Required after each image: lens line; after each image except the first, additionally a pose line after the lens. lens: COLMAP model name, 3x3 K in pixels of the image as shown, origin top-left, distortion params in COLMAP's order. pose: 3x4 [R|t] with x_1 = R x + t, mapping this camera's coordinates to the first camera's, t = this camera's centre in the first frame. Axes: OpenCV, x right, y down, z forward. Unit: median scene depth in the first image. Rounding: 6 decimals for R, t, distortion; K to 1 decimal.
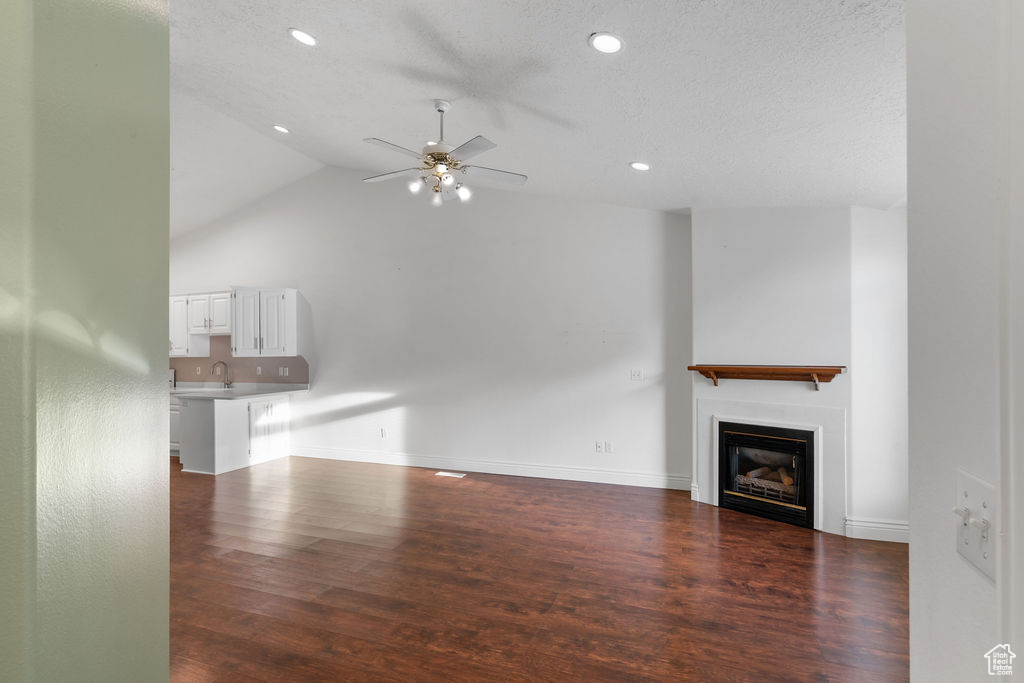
lens RADIAL K [[483.8, 0, 514.2], [0, 483.8, 355.2], [0, 0, 1]] dist [-0.002030, -0.000215]
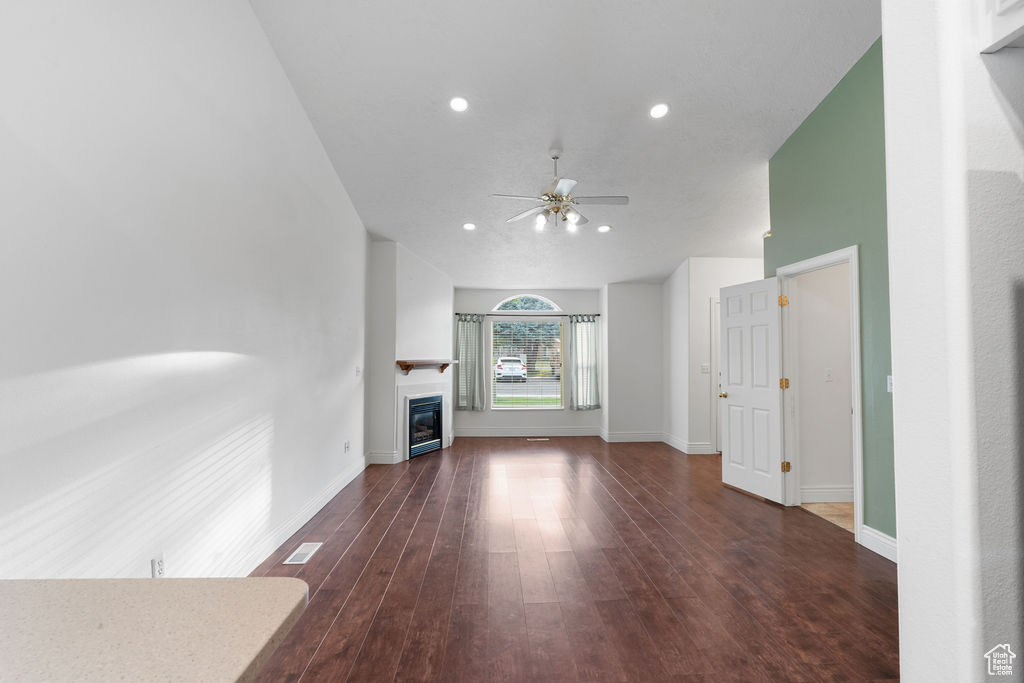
lens RADIAL K [[464.5, 0, 512.0], [0, 464.5, 341.5], [0, 0, 1]] dist [-0.000276, 0.000246]
pose [[-0.395382, 0.028233, 0.918083, -0.761754], [-0.001386, 0.999508, -0.031334, 0.005847], [-0.918516, -0.013662, -0.395149, 0.998230]]
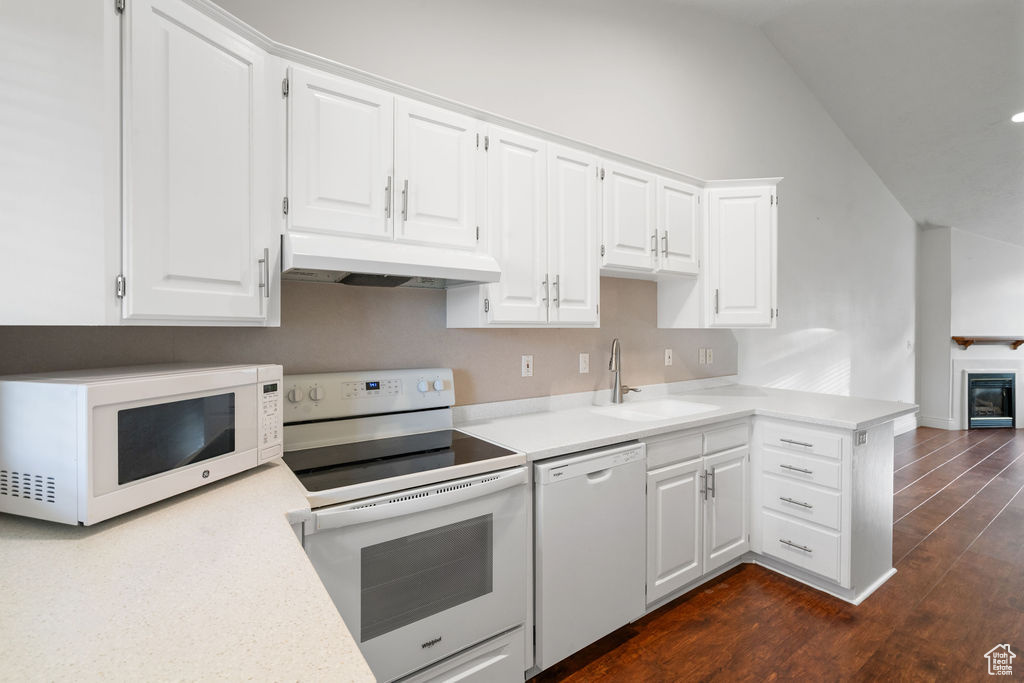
lens RADIAL K [[464.5, 0, 512.5], [0, 464.5, 327.8], [0, 0, 1]] dist [-0.001107, 0.000136]
pose [[0.557789, 0.006290, 0.829959, -1.247382], [-0.006504, 0.999974, -0.003208, 0.006175], [-0.829957, -0.003609, 0.557815, 1.083355]]
